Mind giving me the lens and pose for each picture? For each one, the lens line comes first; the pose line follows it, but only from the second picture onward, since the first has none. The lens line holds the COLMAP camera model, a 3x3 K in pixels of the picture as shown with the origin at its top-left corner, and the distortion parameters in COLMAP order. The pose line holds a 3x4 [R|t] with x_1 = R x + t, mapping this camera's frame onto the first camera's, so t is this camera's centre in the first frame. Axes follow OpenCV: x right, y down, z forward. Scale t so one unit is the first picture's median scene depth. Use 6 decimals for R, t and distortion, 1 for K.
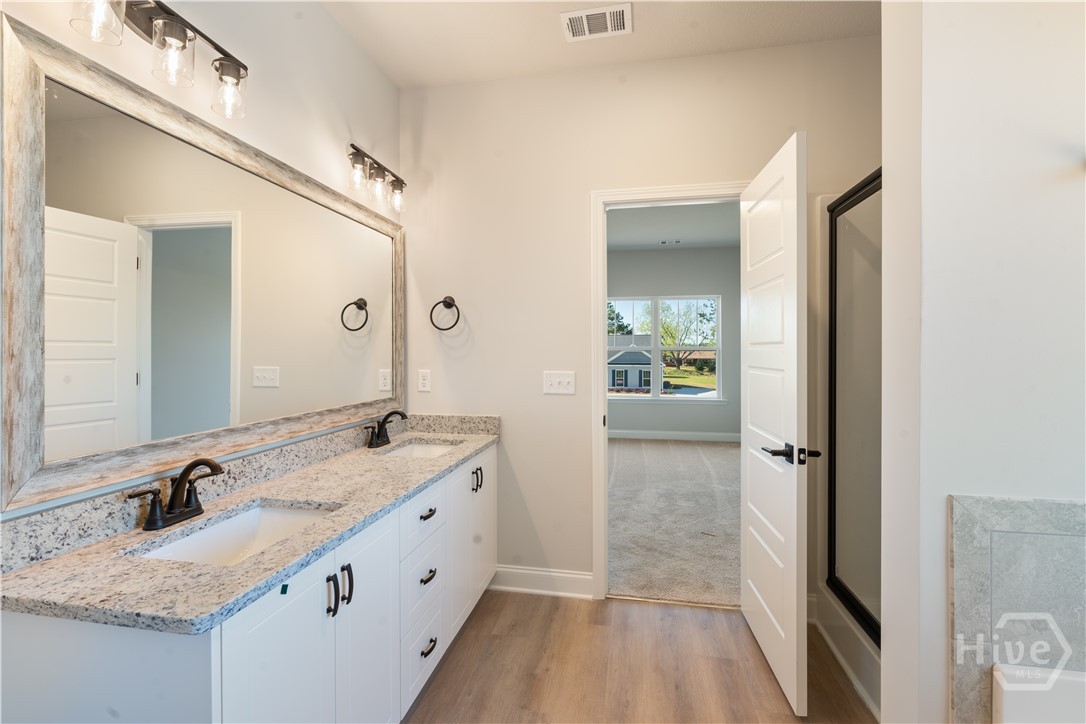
lens RADIAL K [[488.3, 0, 538.8], [0, 488.3, 355.9], [0, 0, 1]] dist [-0.010358, 0.001161]
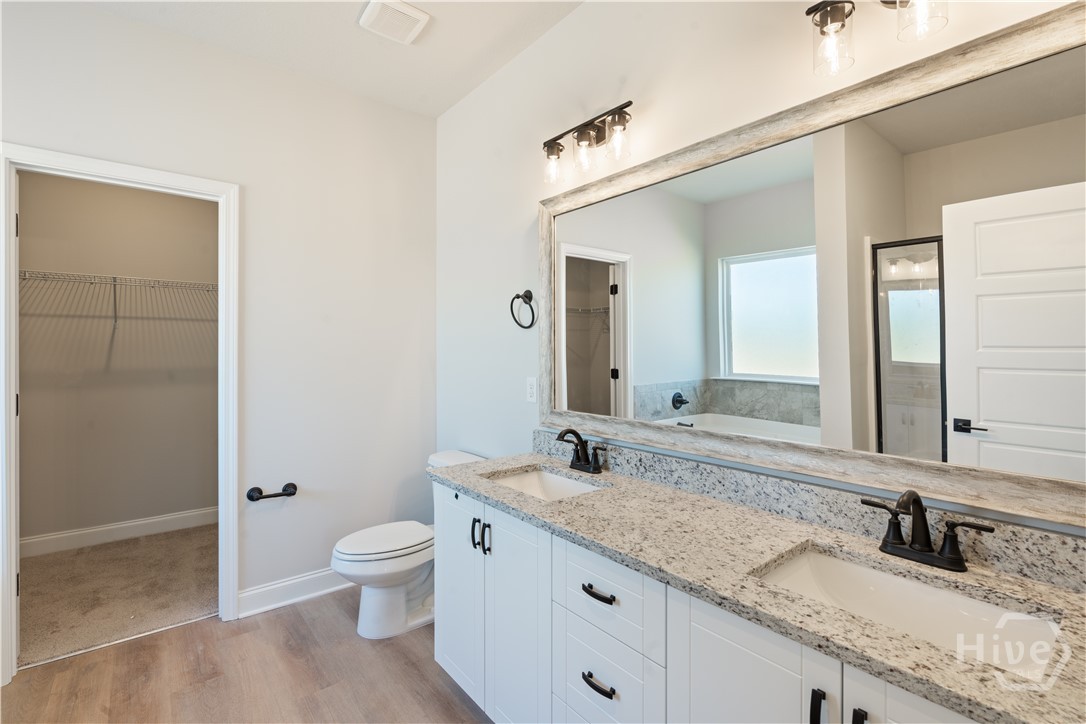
lens RADIAL K [[488.3, 0, 538.8], [0, 488.3, 355.9], [0, 0, 1]] dist [-0.010358, 0.001161]
pose [[-0.668921, 0.018225, -0.743110, 0.357174], [0.010365, 0.999831, 0.015190, -0.026708], [0.743261, 0.002459, -0.668996, 1.498176]]
